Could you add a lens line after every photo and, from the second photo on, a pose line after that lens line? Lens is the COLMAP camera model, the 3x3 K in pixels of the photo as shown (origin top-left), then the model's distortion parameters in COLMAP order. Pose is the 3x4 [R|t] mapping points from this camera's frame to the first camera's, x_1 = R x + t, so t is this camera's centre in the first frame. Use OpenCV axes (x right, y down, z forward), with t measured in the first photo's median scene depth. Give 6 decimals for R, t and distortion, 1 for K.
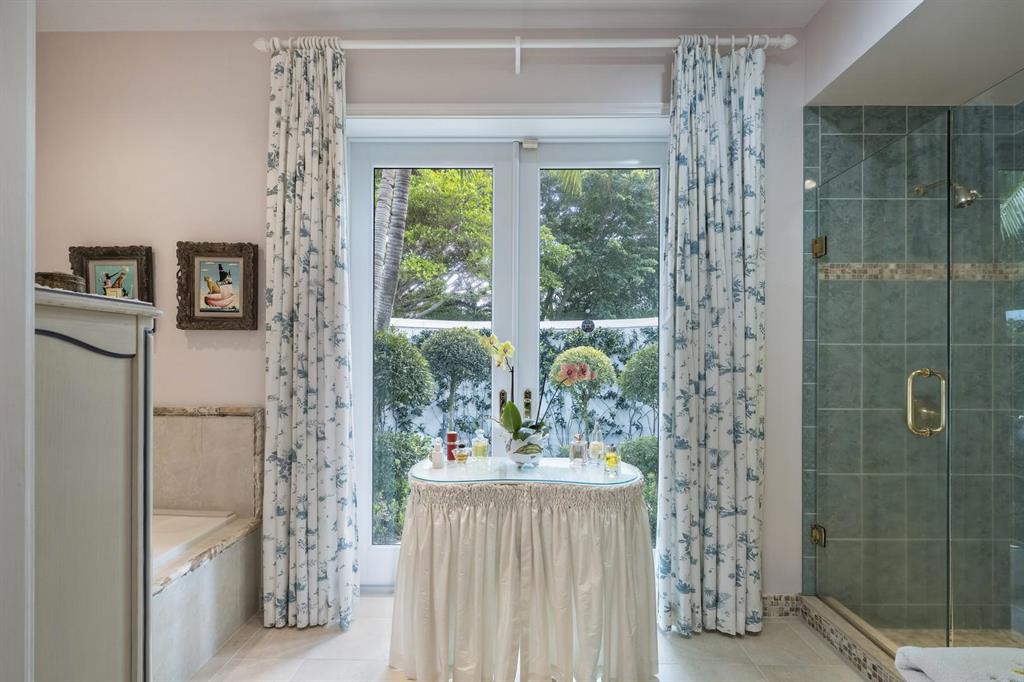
lens RADIAL K [[475.4, 0, 513.5], [0, 475.4, 350.9], [0, 0, 1]] dist [0.009868, -0.003203]
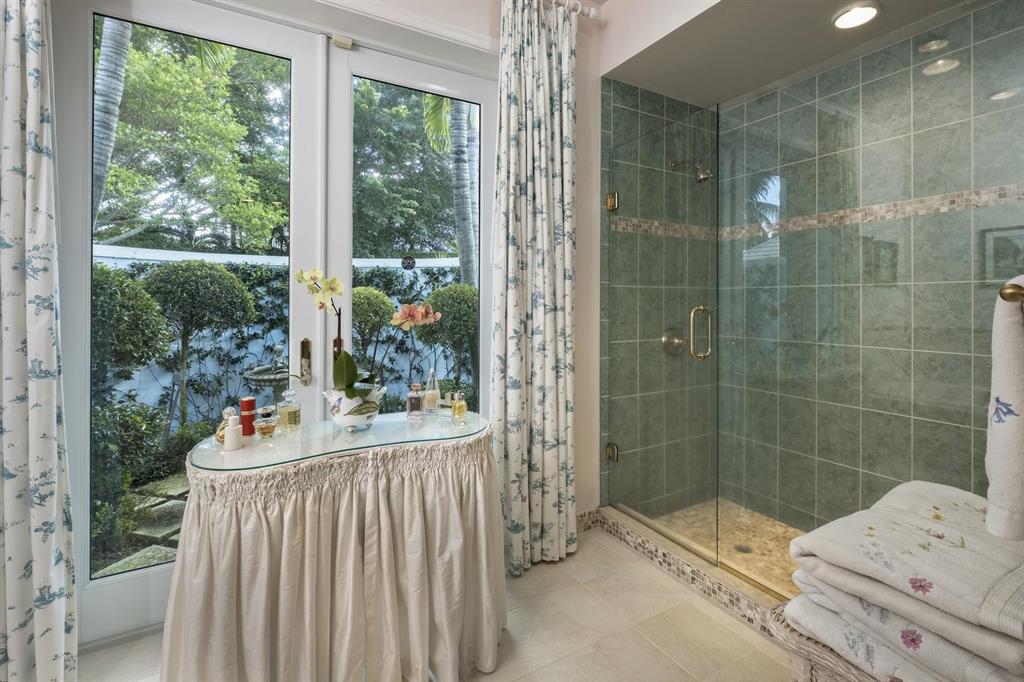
lens RADIAL K [[475.4, 0, 514.5], [0, 475.4, 294.3], [0, 0, 1]] dist [0.009868, -0.003203]
pose [[0.853101, 0.003926, 0.521731, -0.161878], [-0.004606, 0.999989, 0.000006, 0.007430], [-0.521726, -0.002408, 0.853110, 0.145643]]
